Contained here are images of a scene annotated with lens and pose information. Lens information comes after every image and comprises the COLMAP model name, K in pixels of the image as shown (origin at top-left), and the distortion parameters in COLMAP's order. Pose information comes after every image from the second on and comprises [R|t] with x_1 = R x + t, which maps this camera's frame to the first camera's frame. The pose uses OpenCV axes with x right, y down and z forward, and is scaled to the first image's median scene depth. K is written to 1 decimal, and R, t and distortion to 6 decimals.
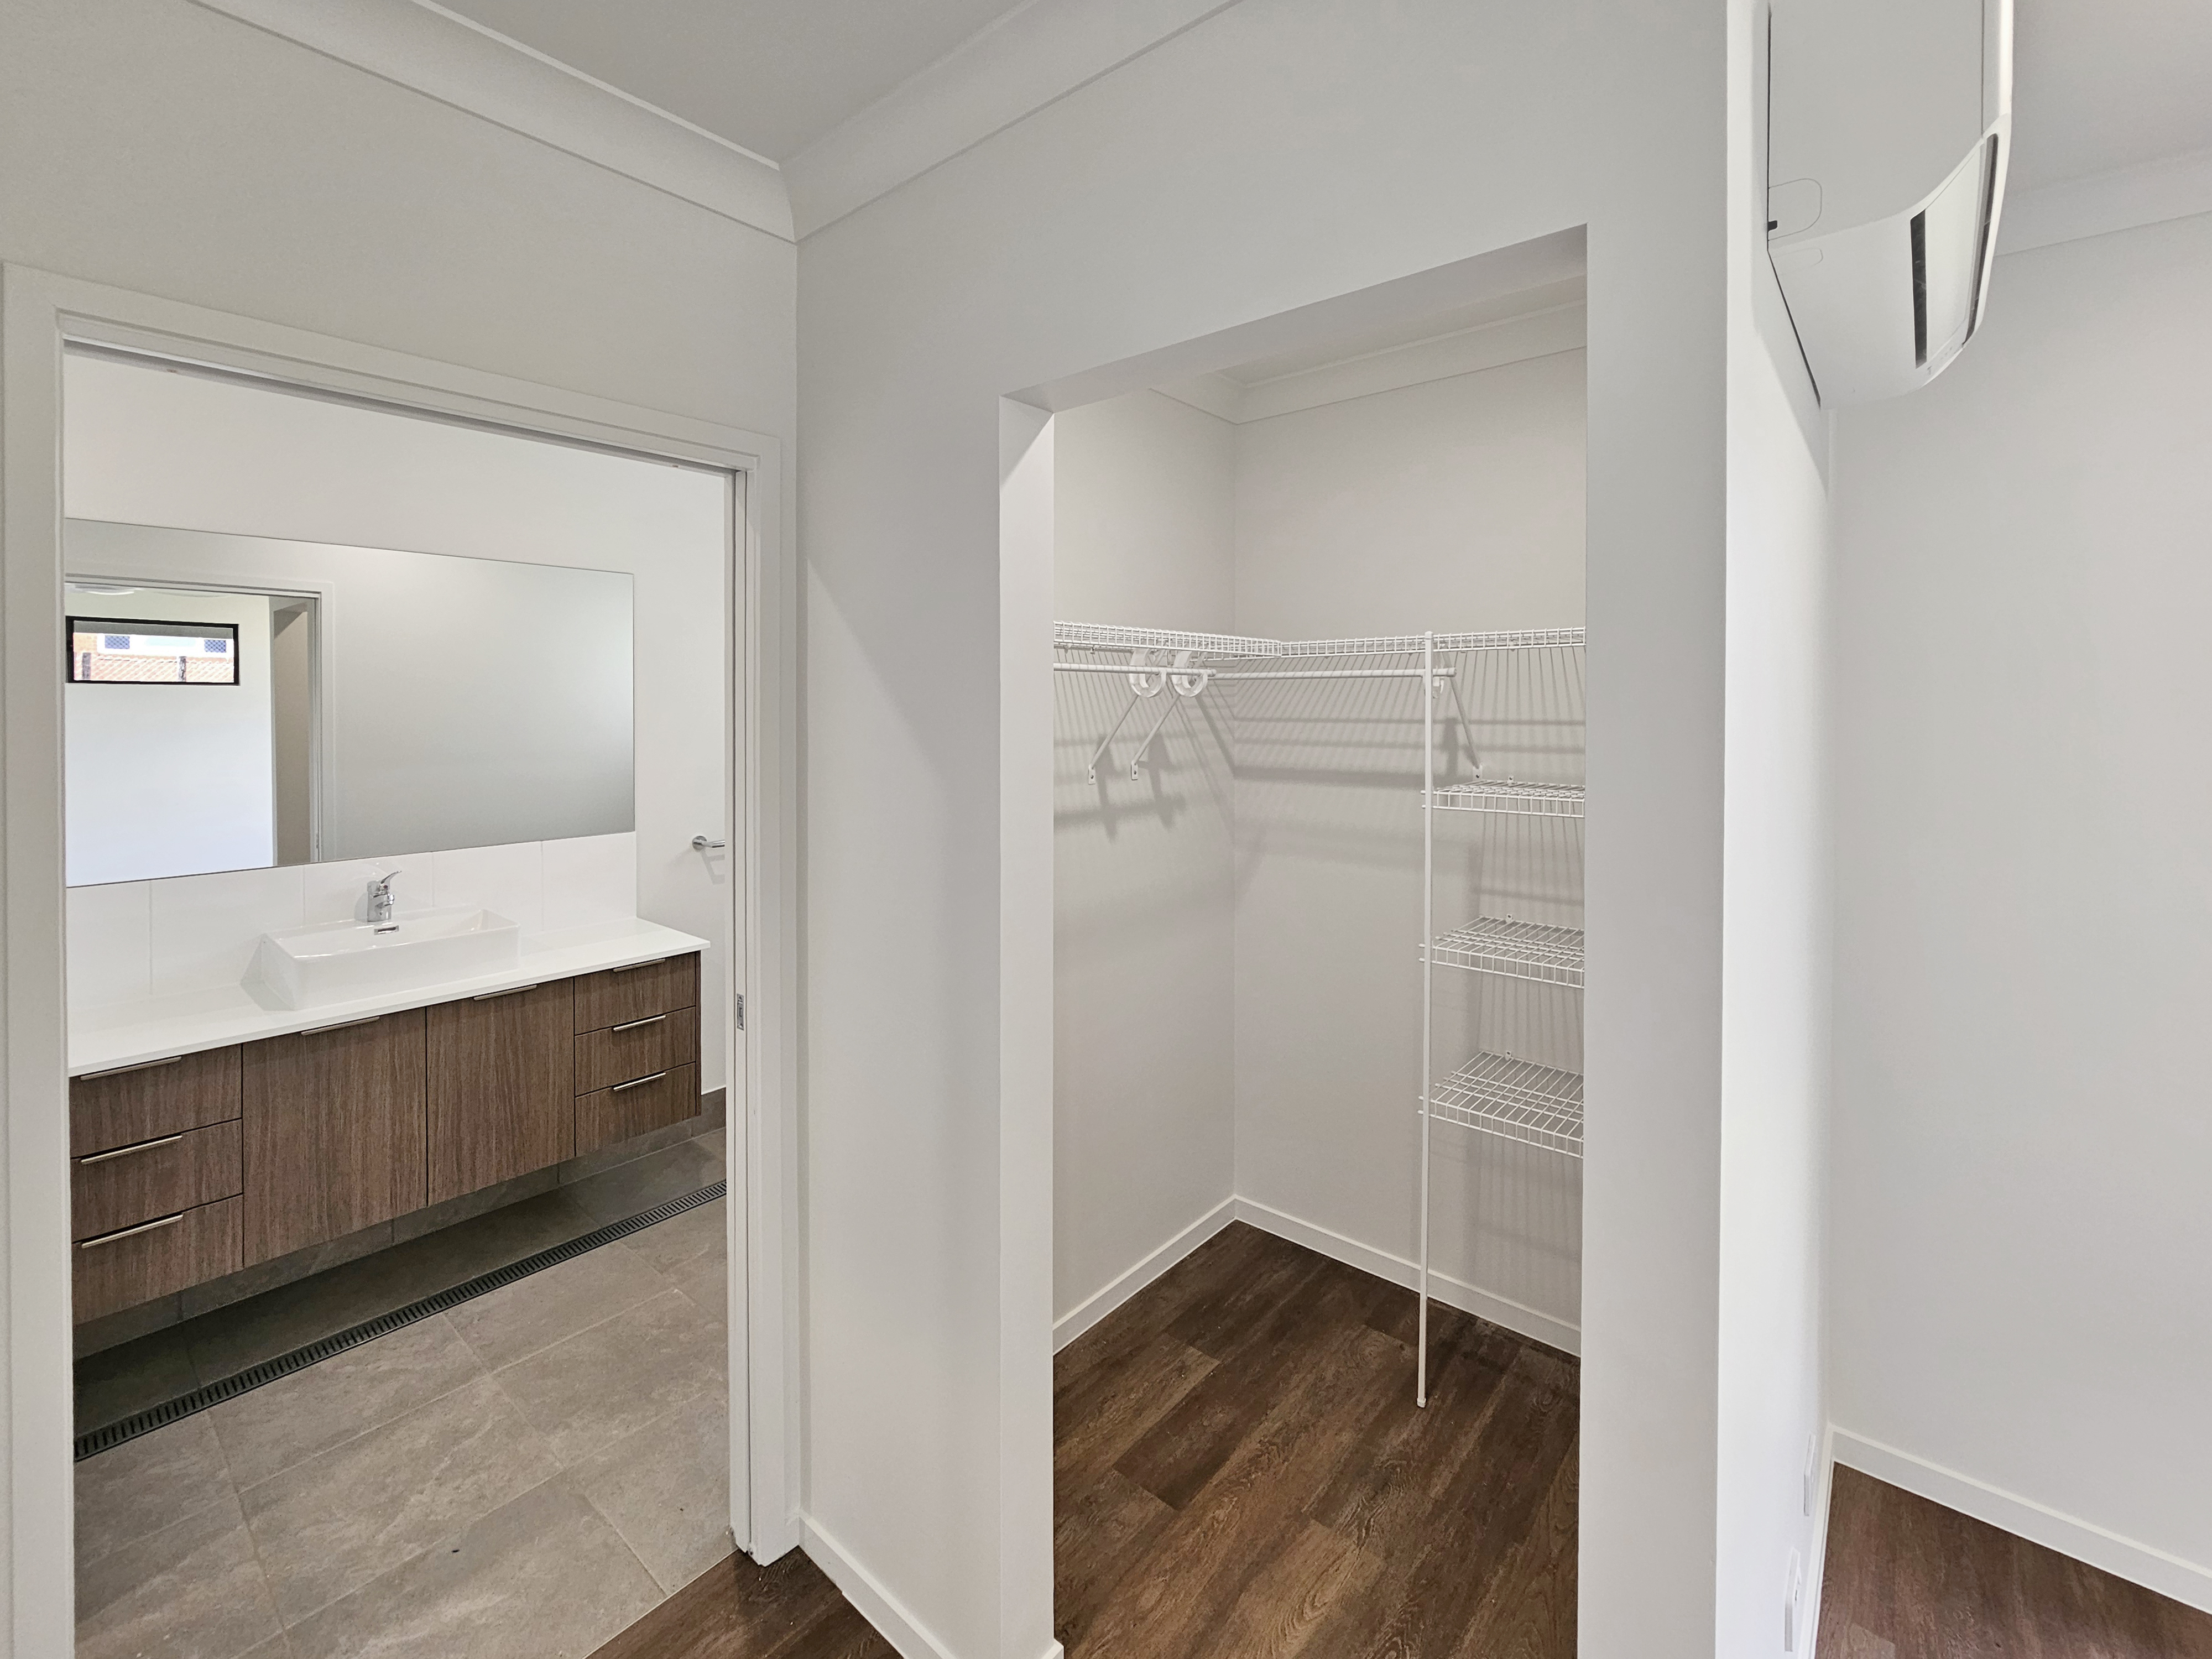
lens RADIAL K [[907.1, 0, 1086.5], [0, 907.1, 821.0], [0, 0, 1]] dist [0.000289, 0.000422]
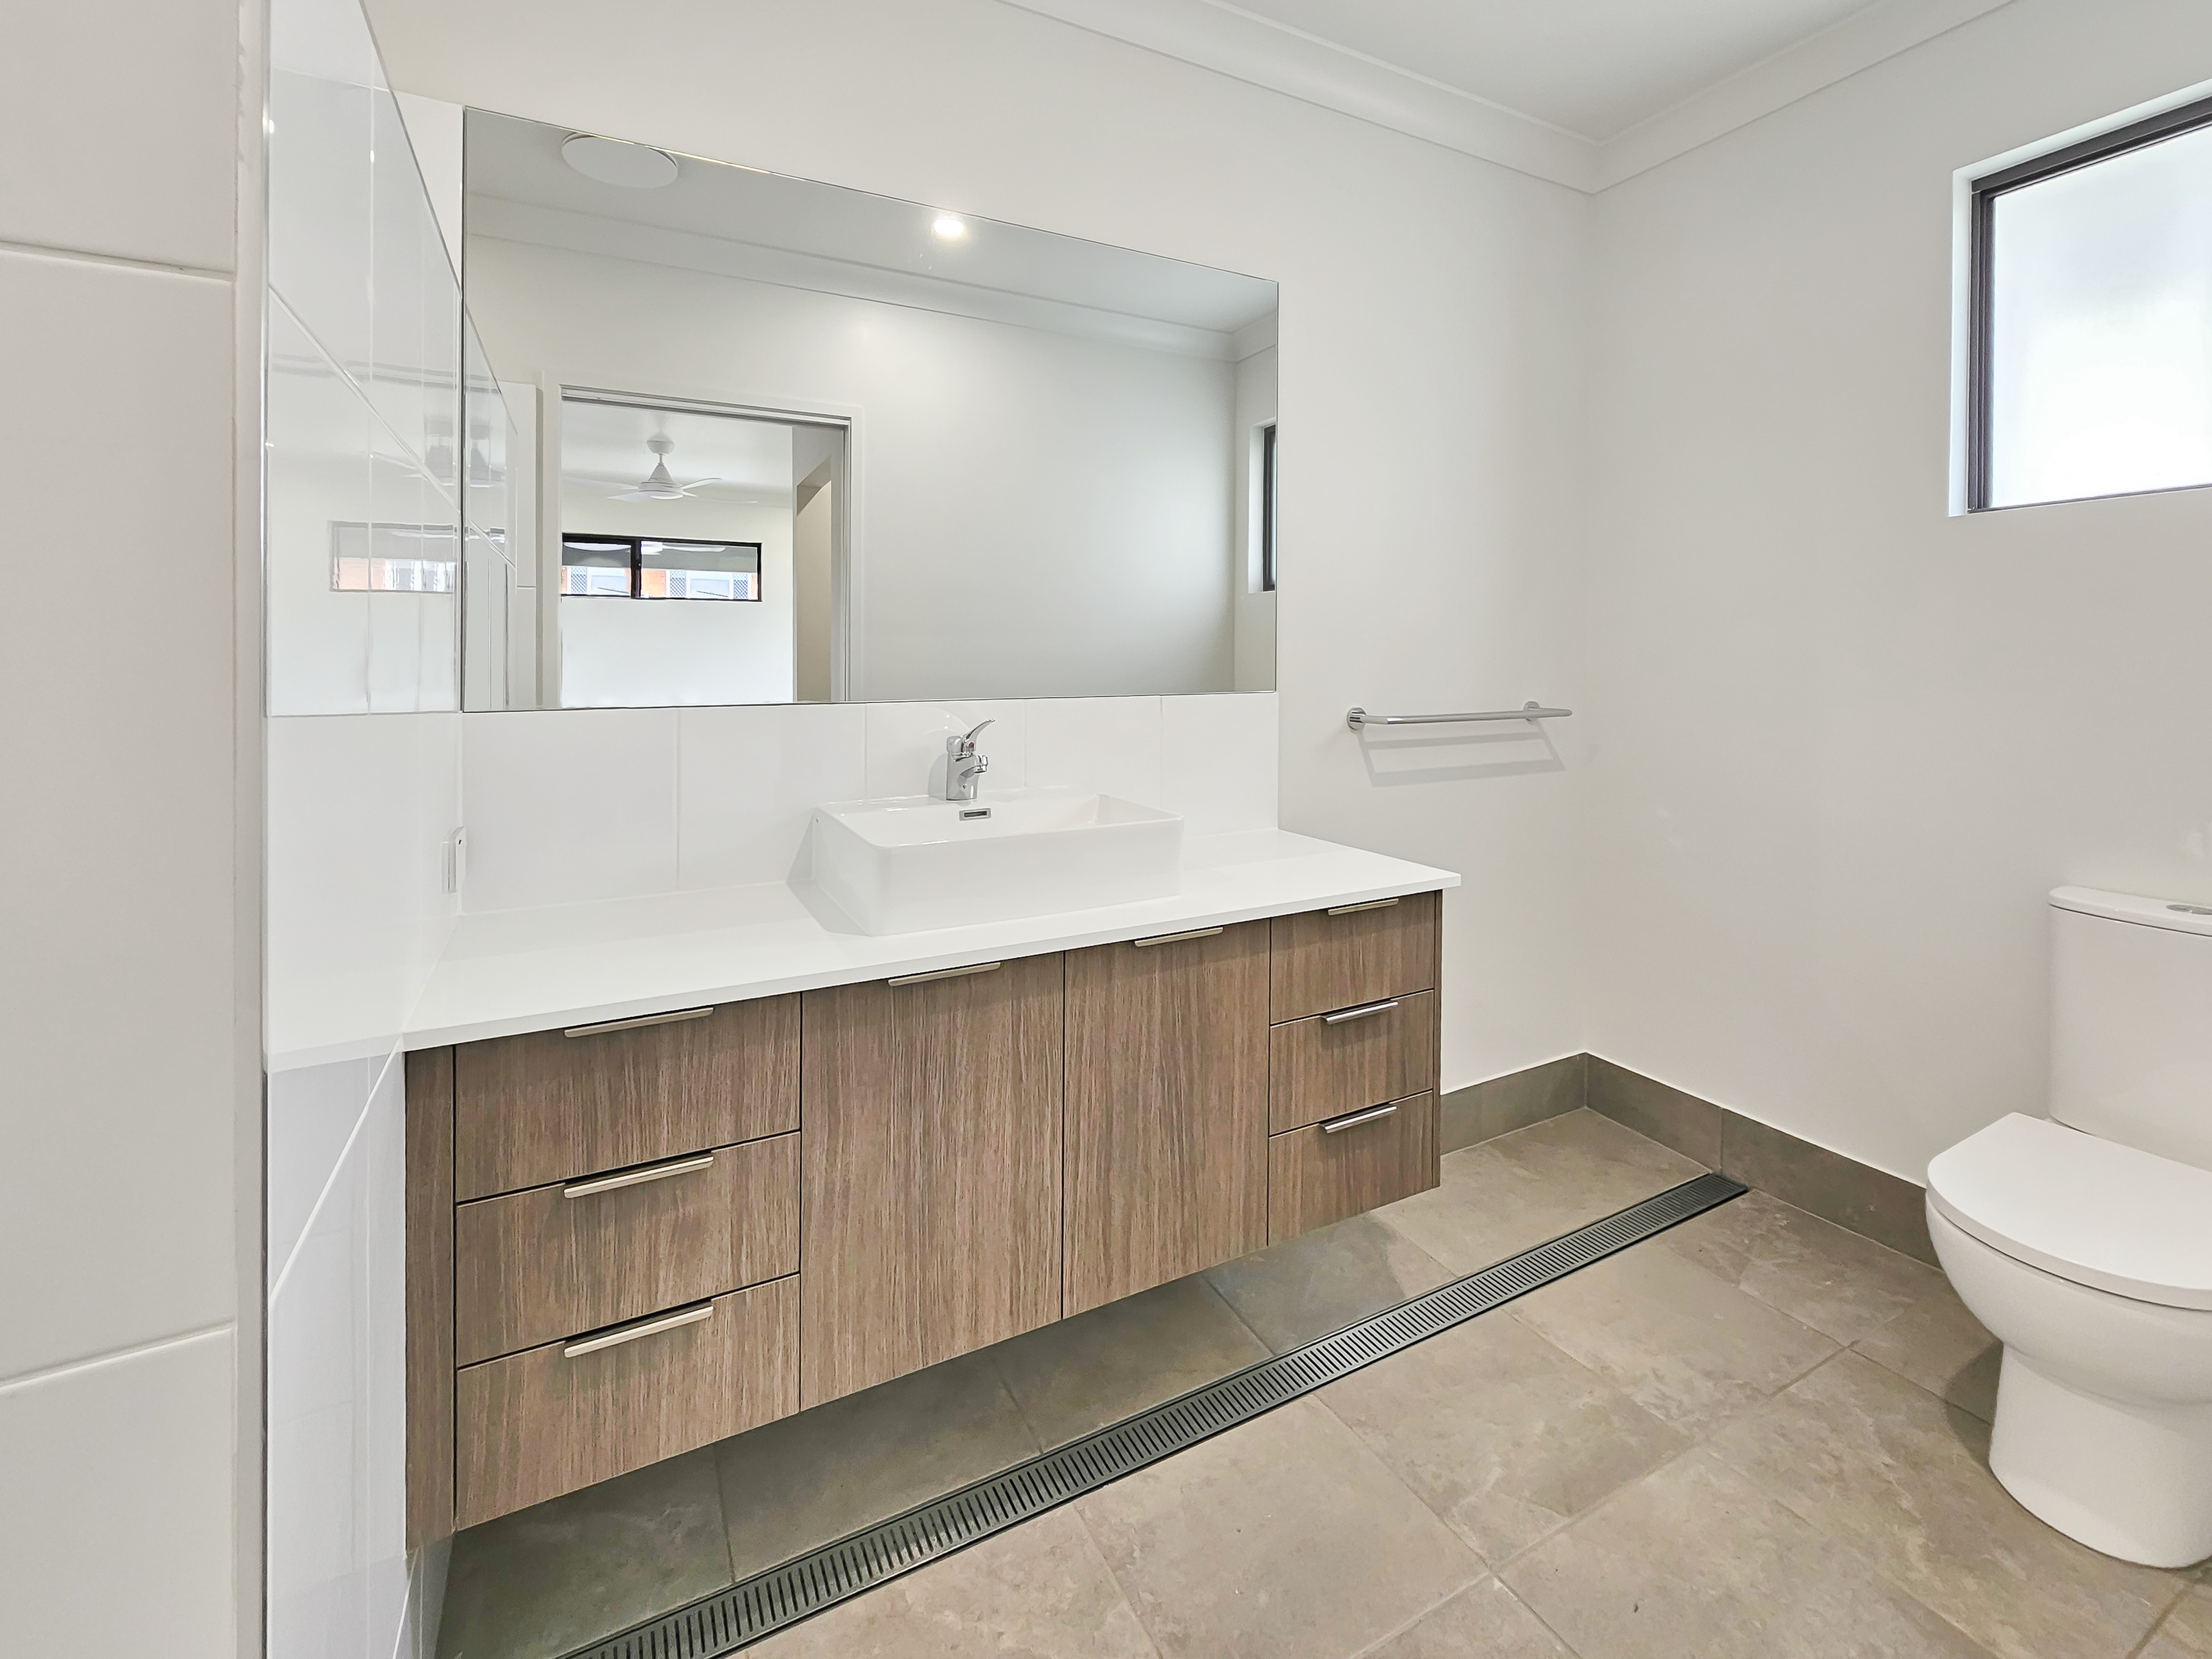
lens RADIAL K [[907.1, 0, 1105.7], [0, 907.1, 830.2], [0, 0, 1]] dist [0.000289, 0.000422]
pose [[0.927993, 0.057369, -0.368155, -0.505127], [-0.036492, 0.997319, 0.063425, 0.097238], [0.370807, -0.045424, 0.927598, 0.507500]]
